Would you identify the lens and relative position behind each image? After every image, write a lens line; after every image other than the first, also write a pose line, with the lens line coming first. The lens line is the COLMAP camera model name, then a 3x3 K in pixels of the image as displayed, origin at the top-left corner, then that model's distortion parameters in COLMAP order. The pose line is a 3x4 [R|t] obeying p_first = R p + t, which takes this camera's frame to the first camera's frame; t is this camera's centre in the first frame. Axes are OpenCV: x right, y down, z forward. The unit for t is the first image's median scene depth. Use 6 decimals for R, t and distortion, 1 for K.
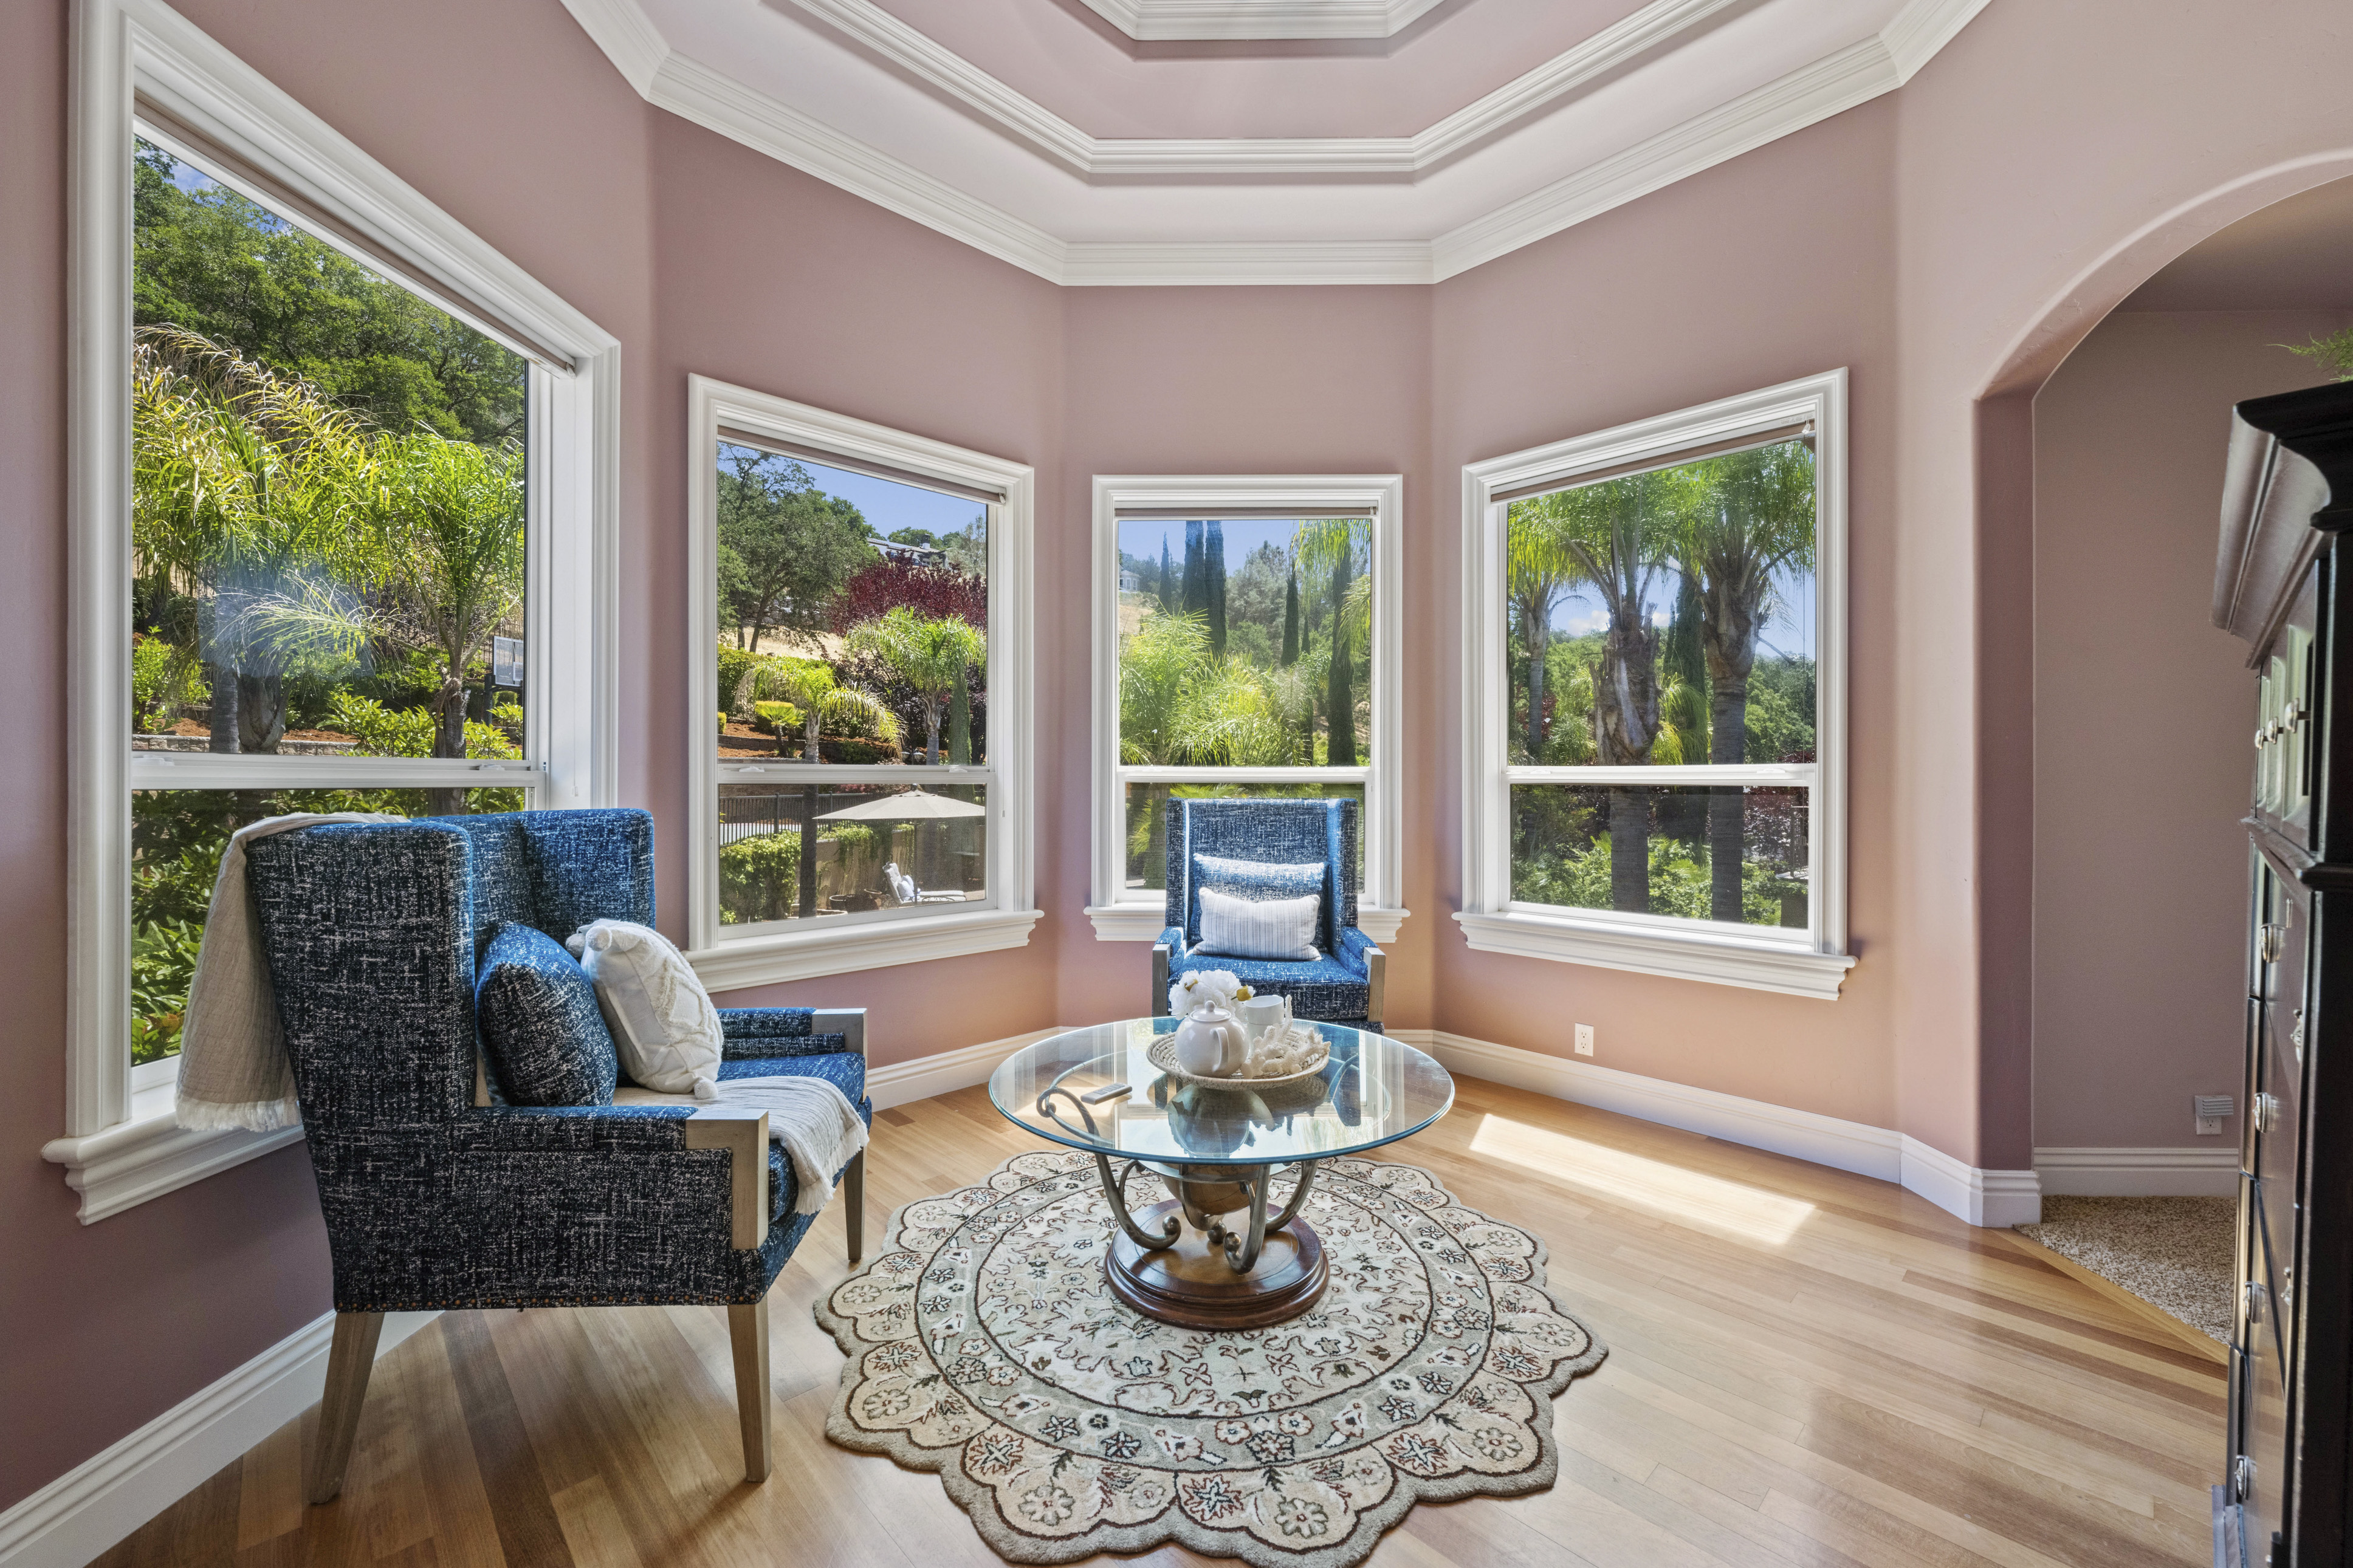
lens RADIAL K [[931.6, 0, 1181.9], [0, 931.6, 787.6], [0, 0, 1]] dist [-0.007070, 0.000802]
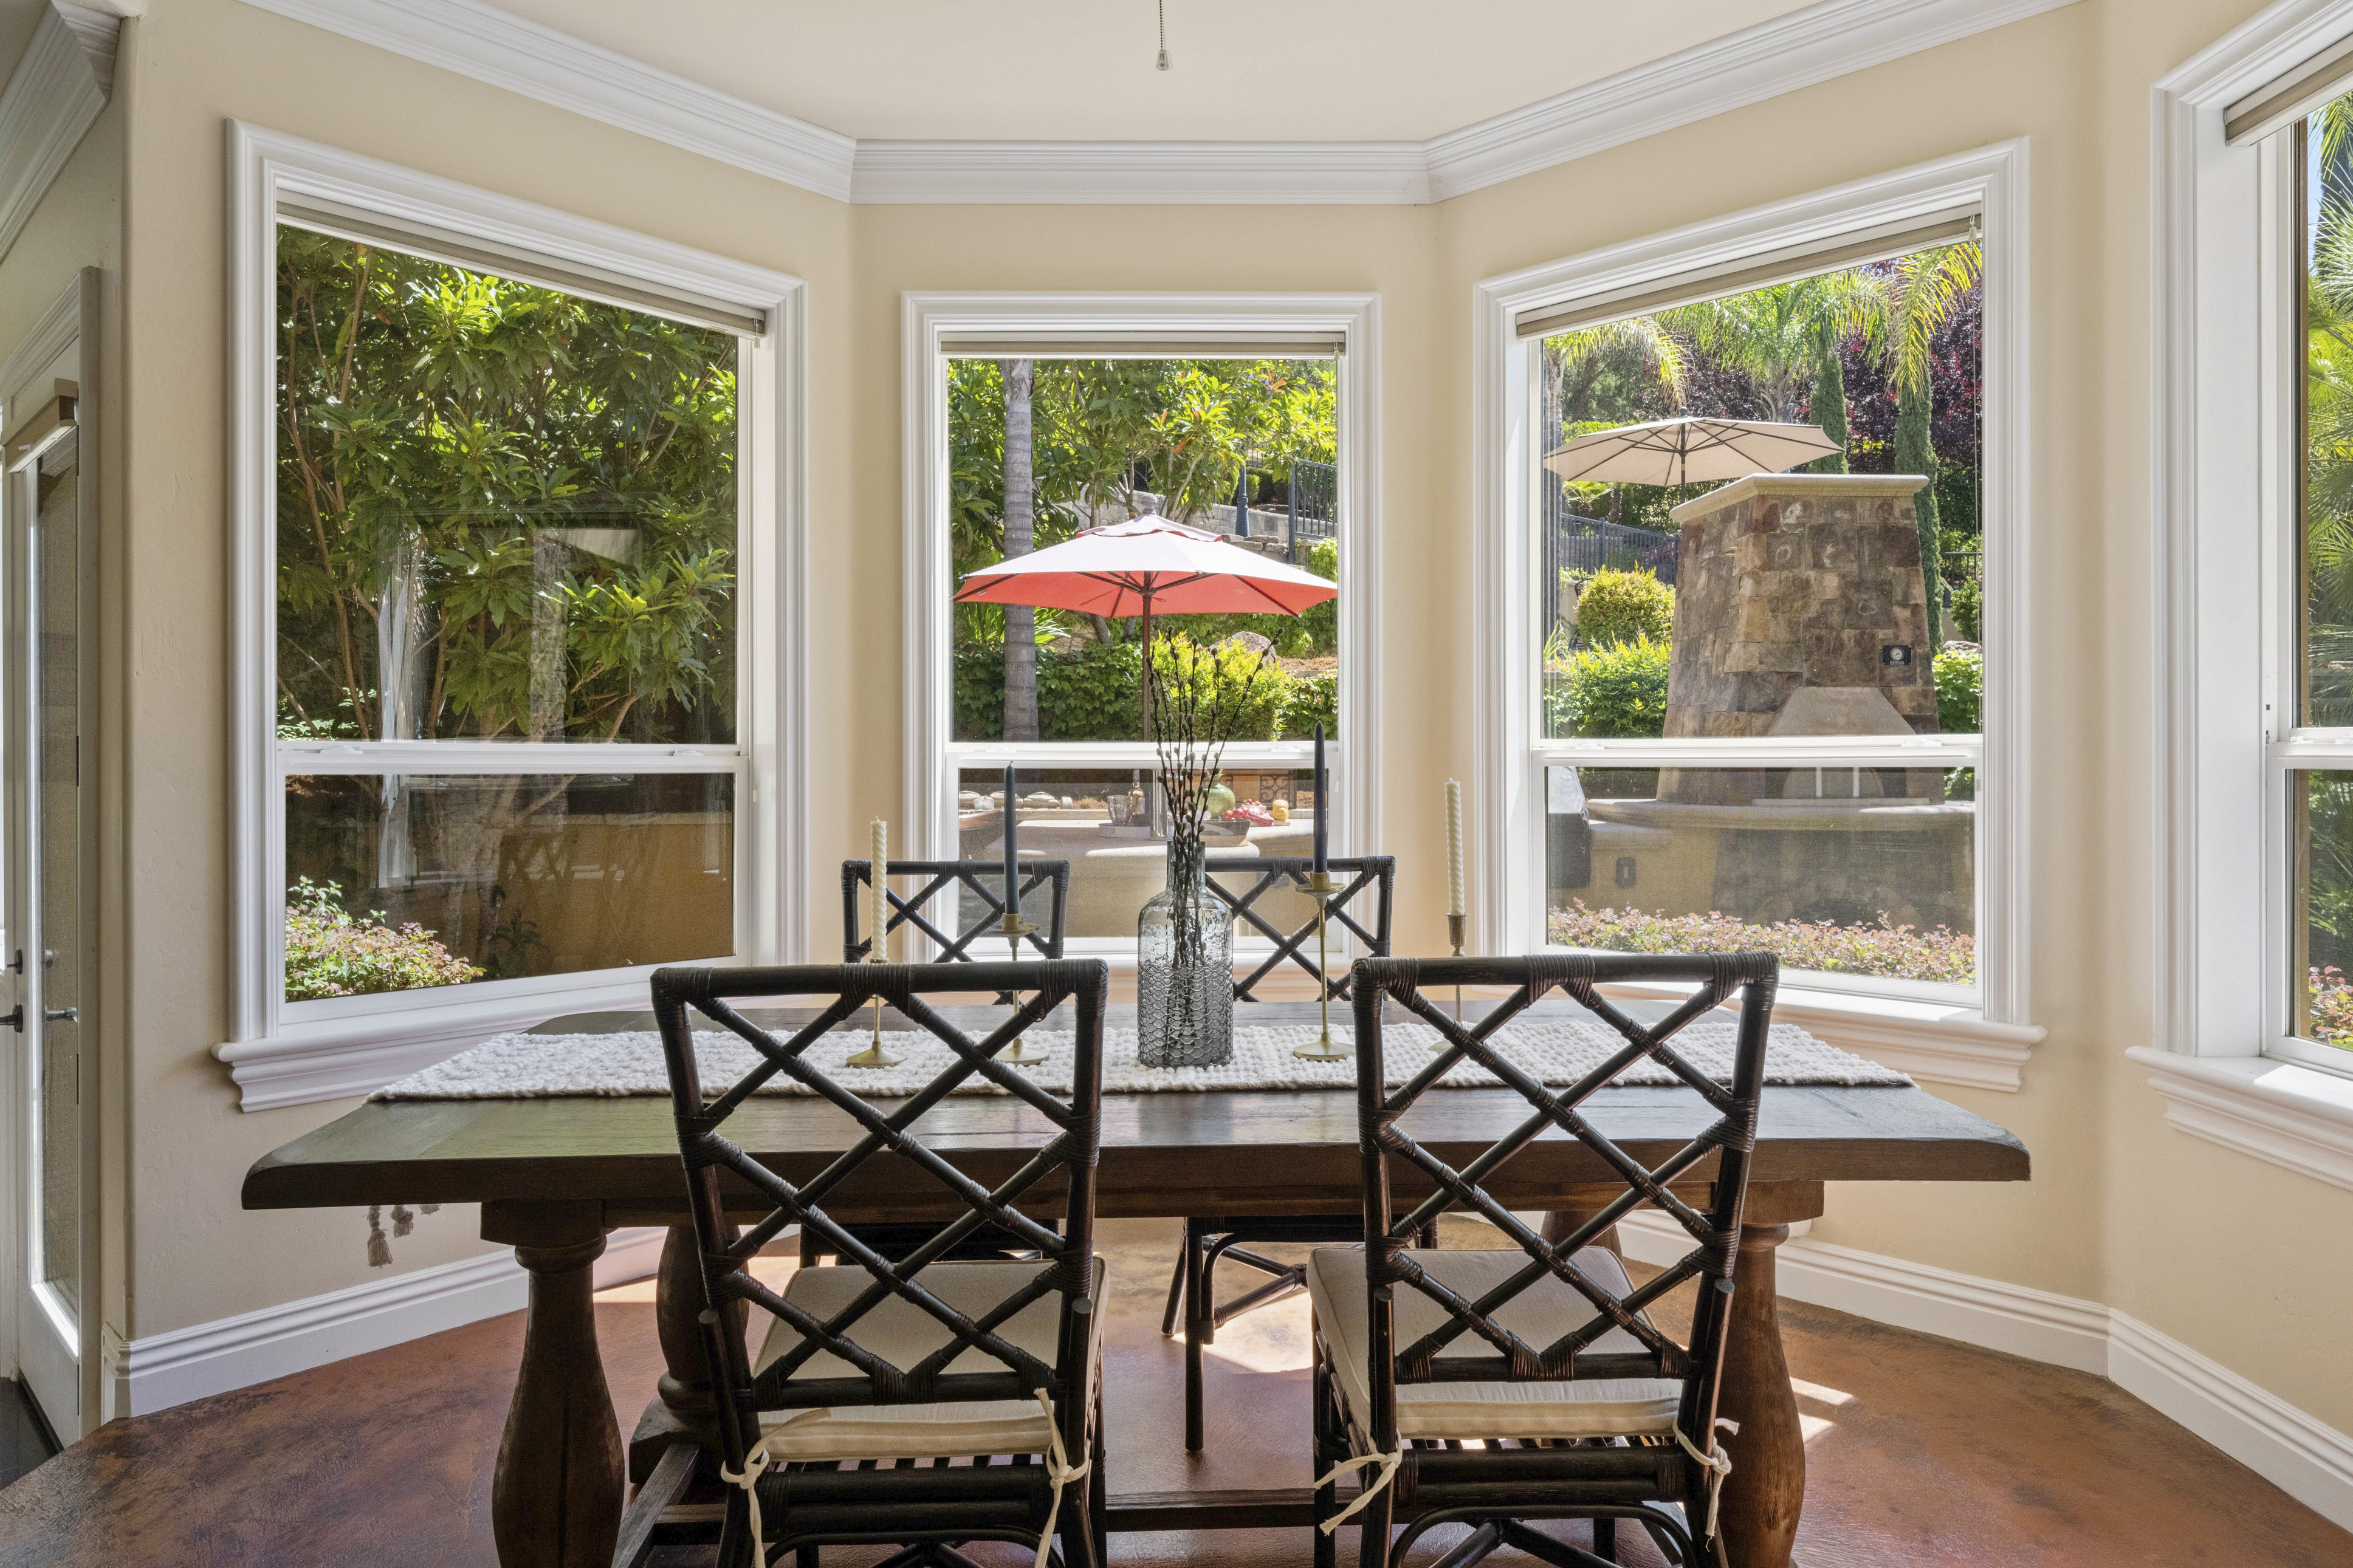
lens RADIAL K [[1392.5, 0, 1184.2], [0, 1392.5, 779.1], [0, 0, 1]] dist [-0.000485, -0.007960]
pose [[0.743447, 0.005393, -0.668773, 0.528871], [-0.001326, 0.999977, 0.006590, -0.002340], [0.668793, -0.004012, 0.743438, 0.212484]]
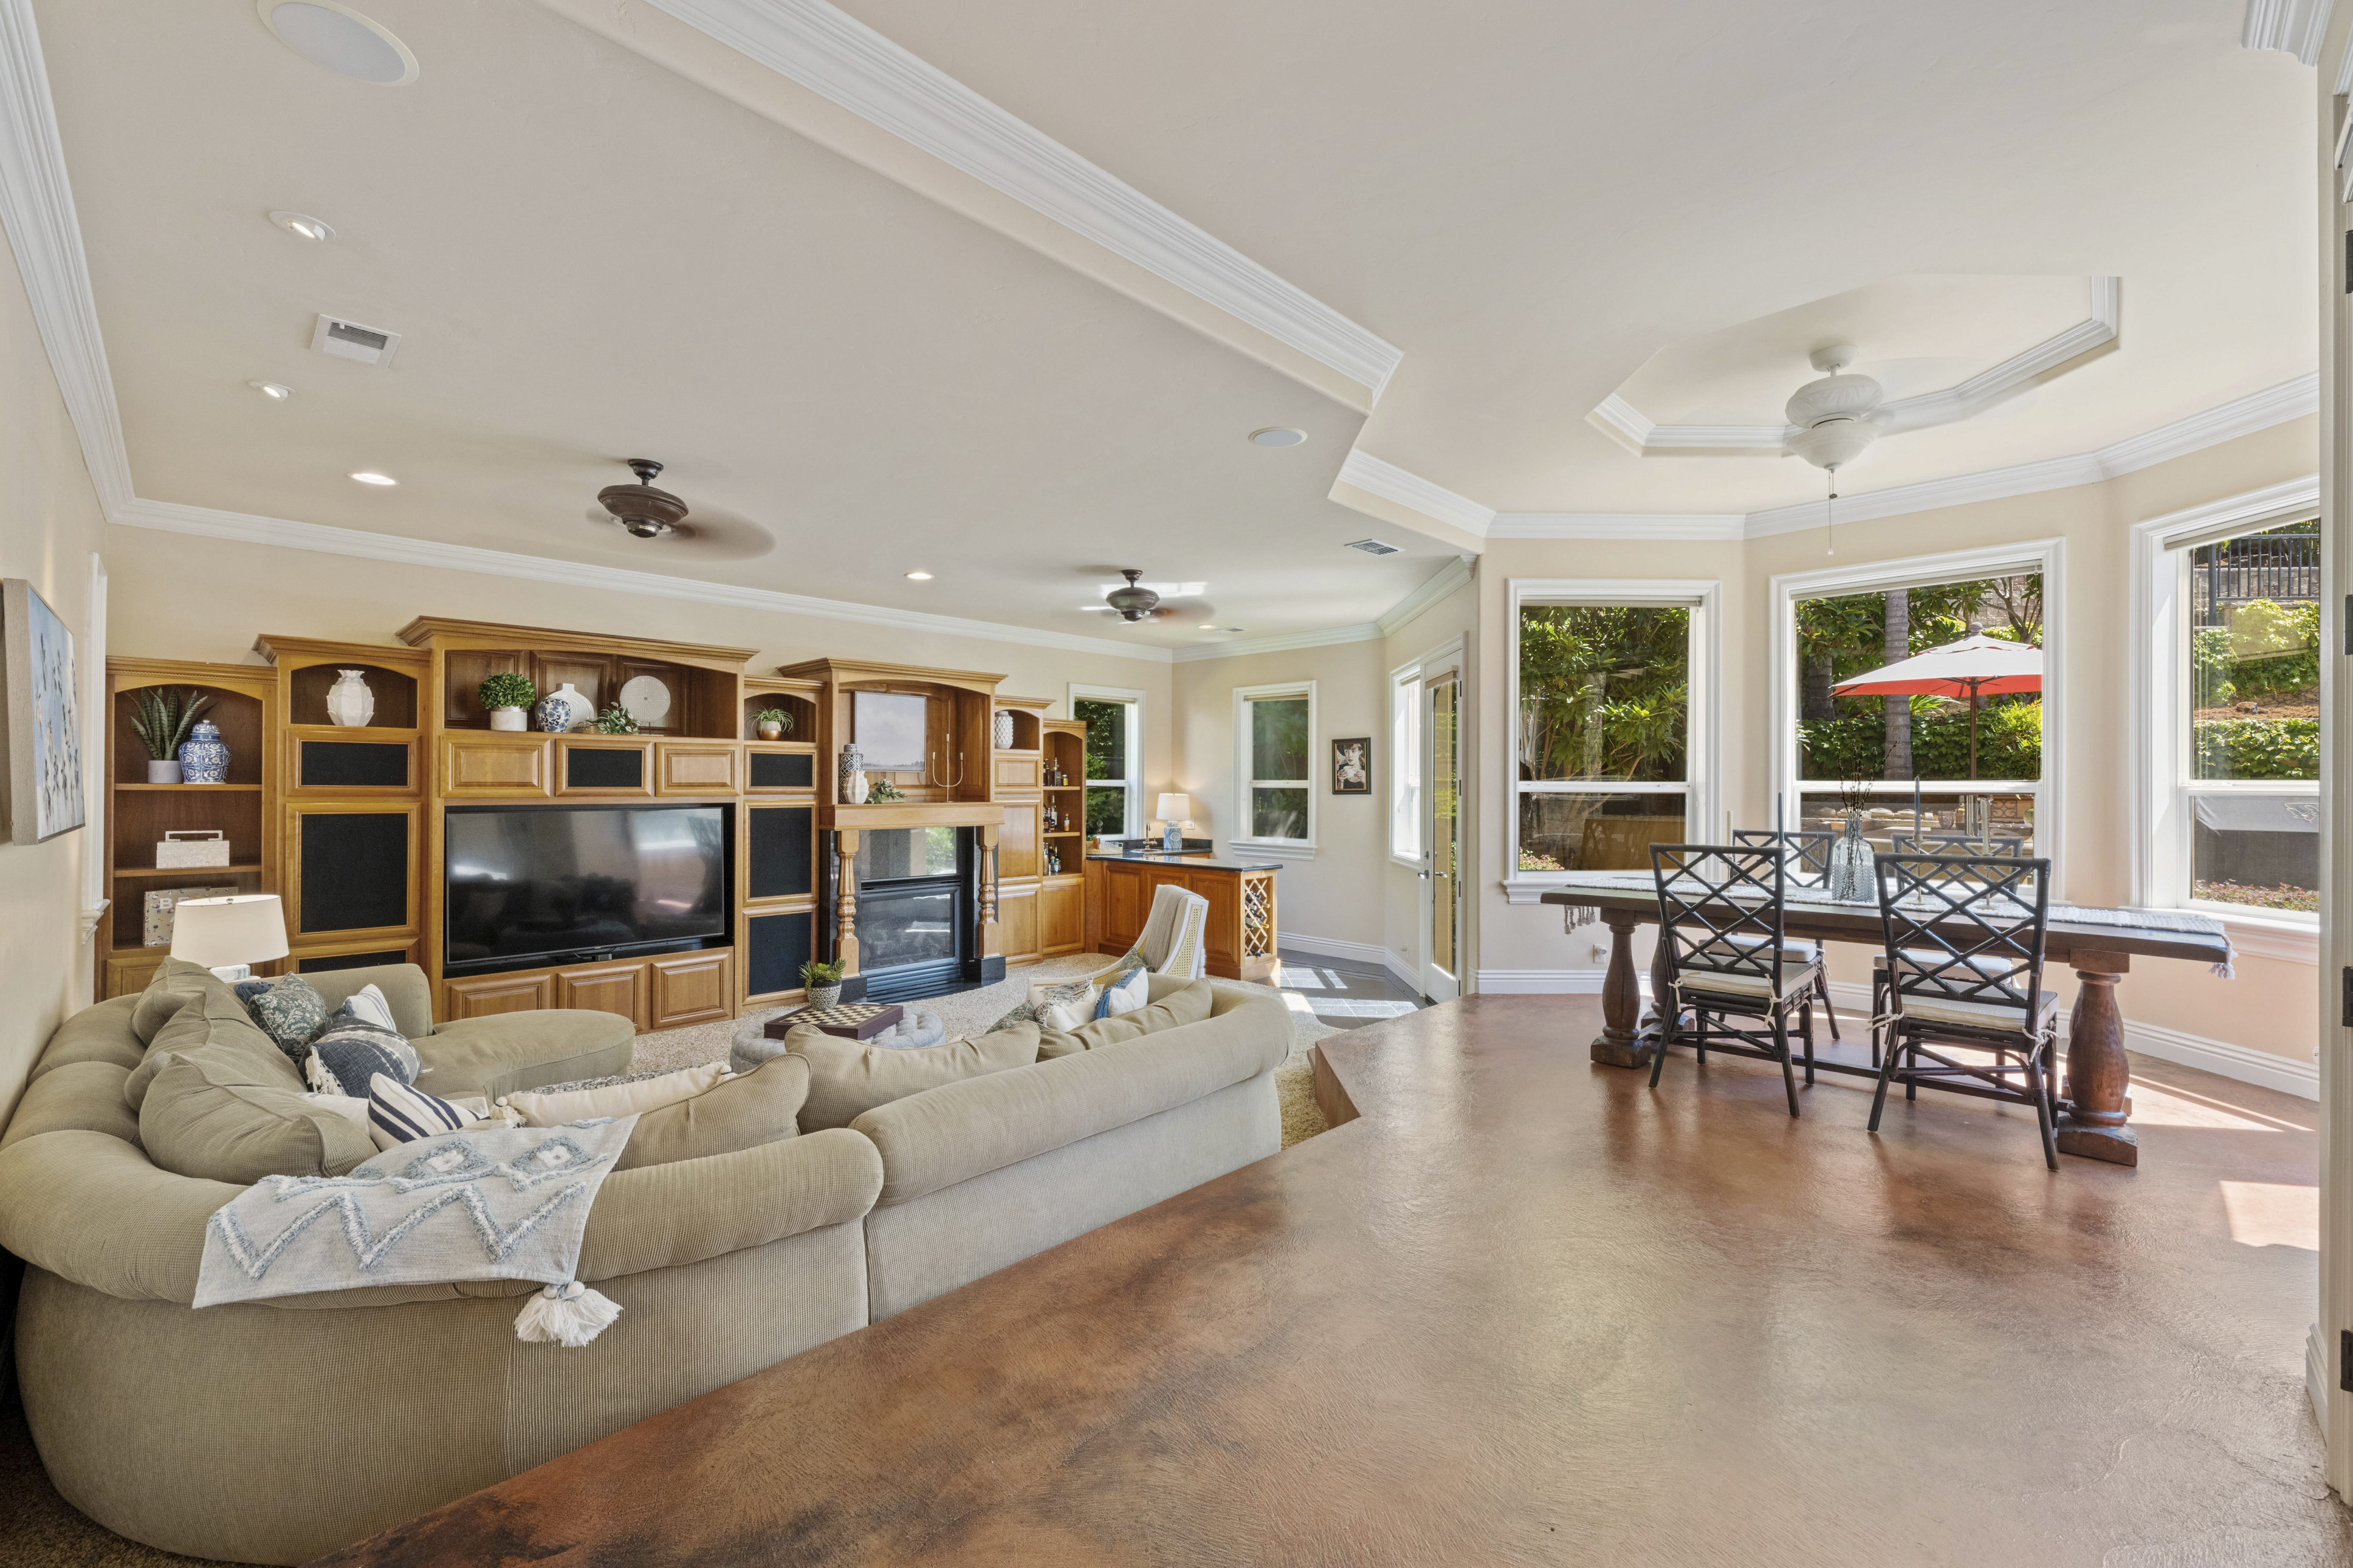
lens RADIAL K [[979.0, 0, 1174.3], [0, 979.0, 773.5], [0, 0, 1]] dist [0.001449, 0.000355]
pose [[0.020885, -0.013352, -0.999693, 1.435629], [-0.011667, 0.999839, -0.013598, -0.002084], [0.999714, 0.011948, 0.020725, -0.252016]]
